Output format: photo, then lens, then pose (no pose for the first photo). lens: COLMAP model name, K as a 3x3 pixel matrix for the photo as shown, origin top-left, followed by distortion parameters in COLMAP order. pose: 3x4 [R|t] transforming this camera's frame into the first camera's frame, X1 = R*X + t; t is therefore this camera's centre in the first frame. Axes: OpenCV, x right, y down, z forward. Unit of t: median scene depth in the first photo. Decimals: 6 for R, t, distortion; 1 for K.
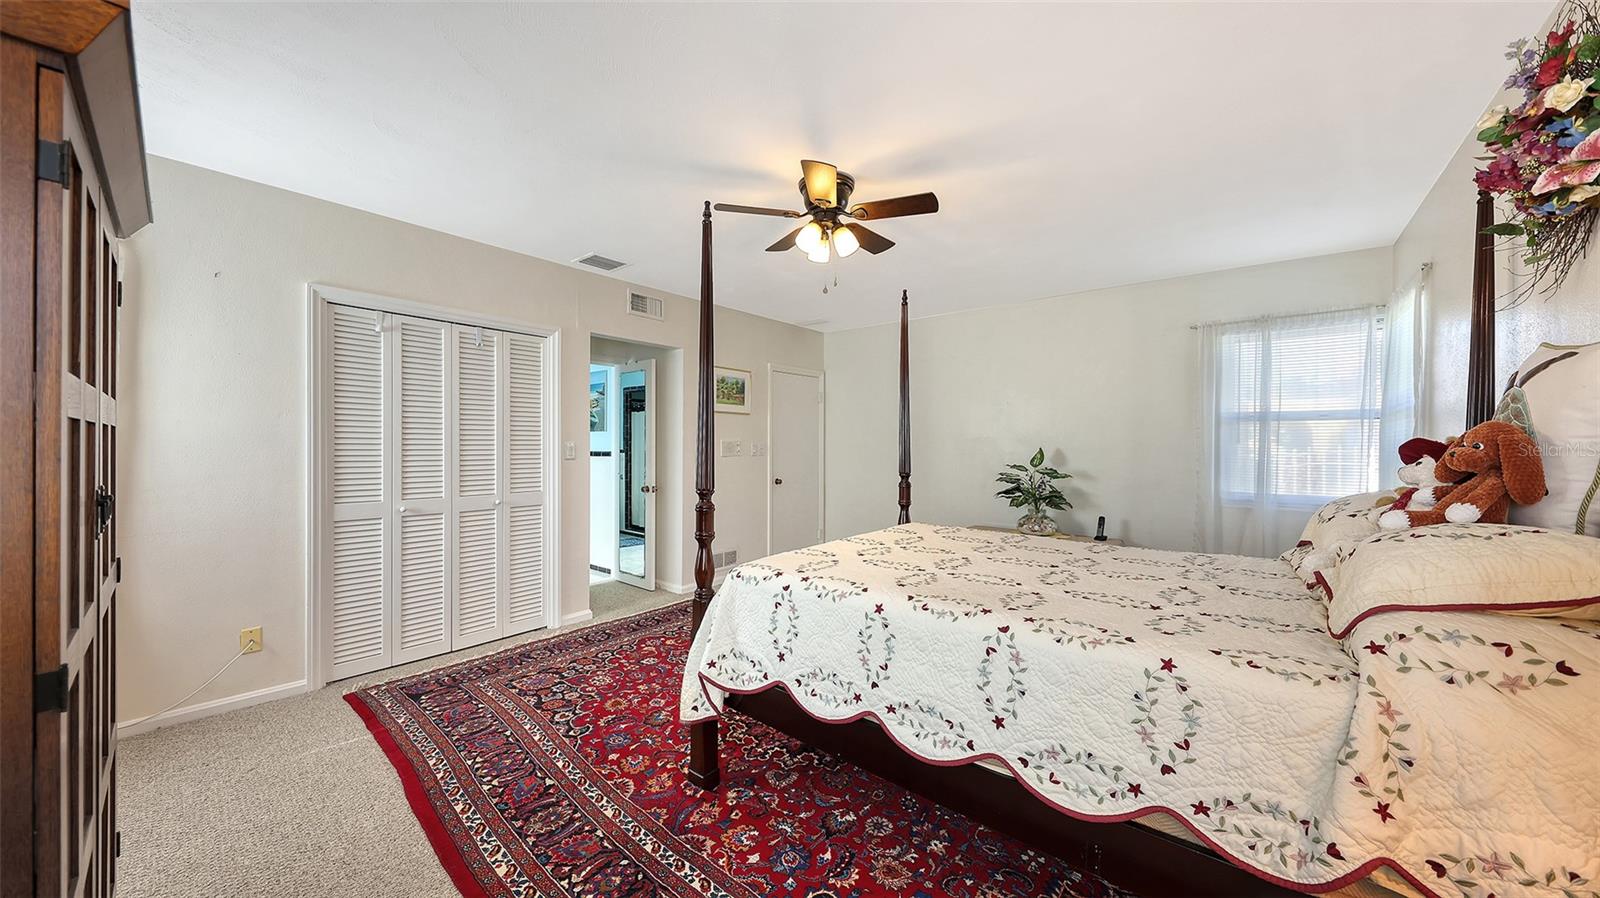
lens RADIAL K [[549.9, 0, 799.7], [0, 549.9, 445.7], [0, 0, 1]] dist [-0.000527, -0.000267]
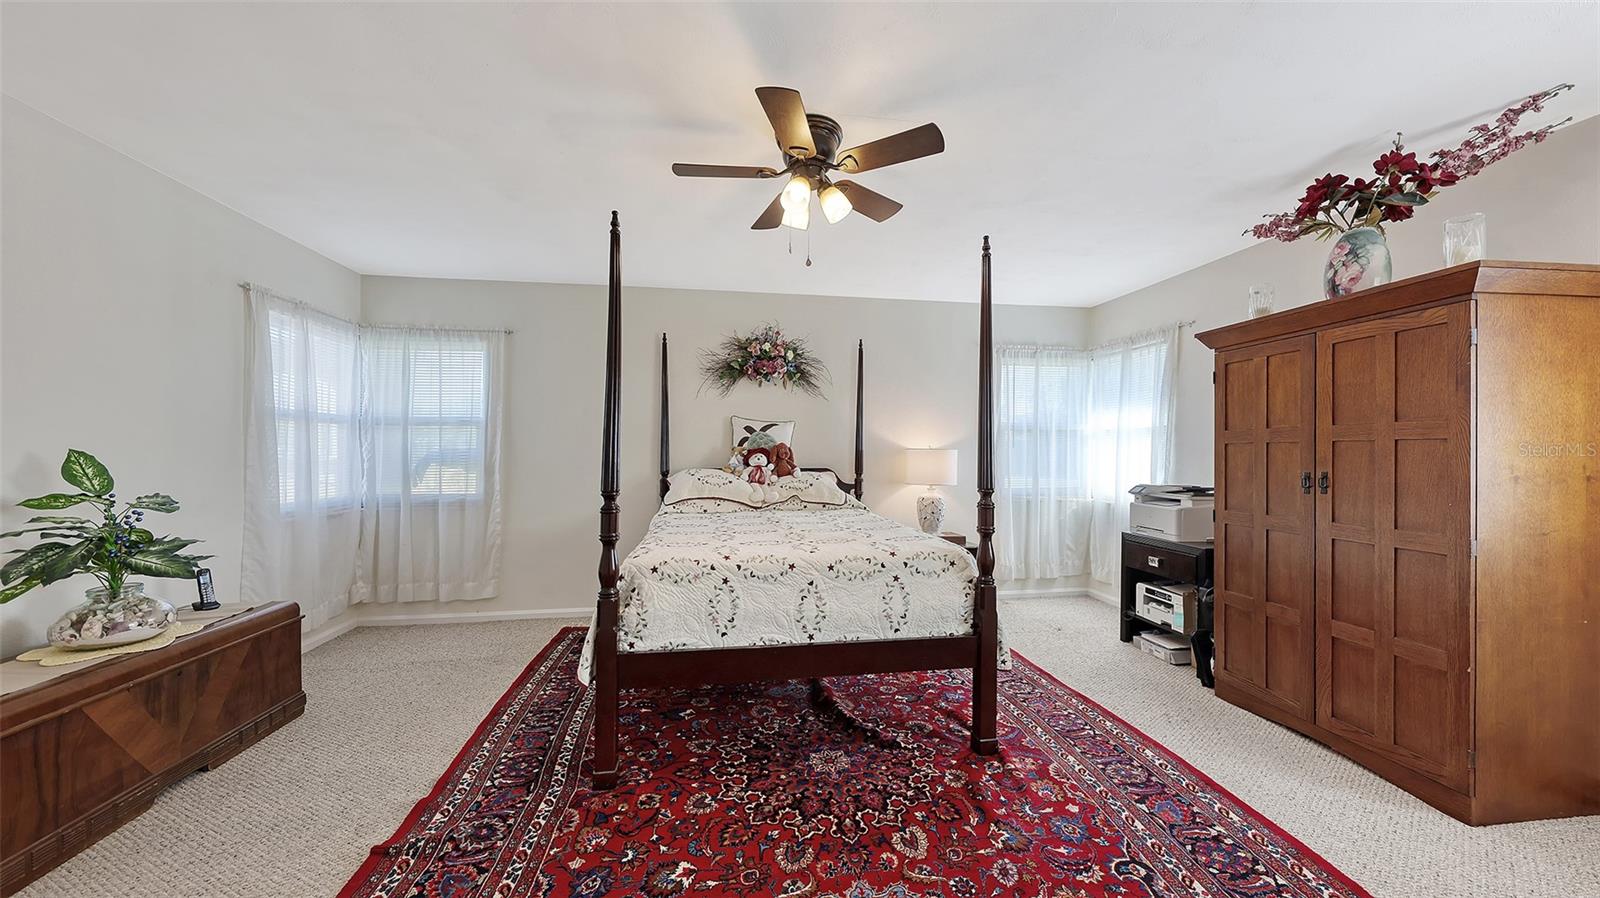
lens RADIAL K [[549.9, 0, 799.7], [0, 549.9, 445.7], [0, 0, 1]] dist [-0.000527, -0.000267]
pose [[-0.742941, 0.003310, 0.669349, -0.578590], [-0.002951, 0.999962, -0.008221, 0.001949], [-0.669351, -0.008083, -0.742903, 1.865049]]
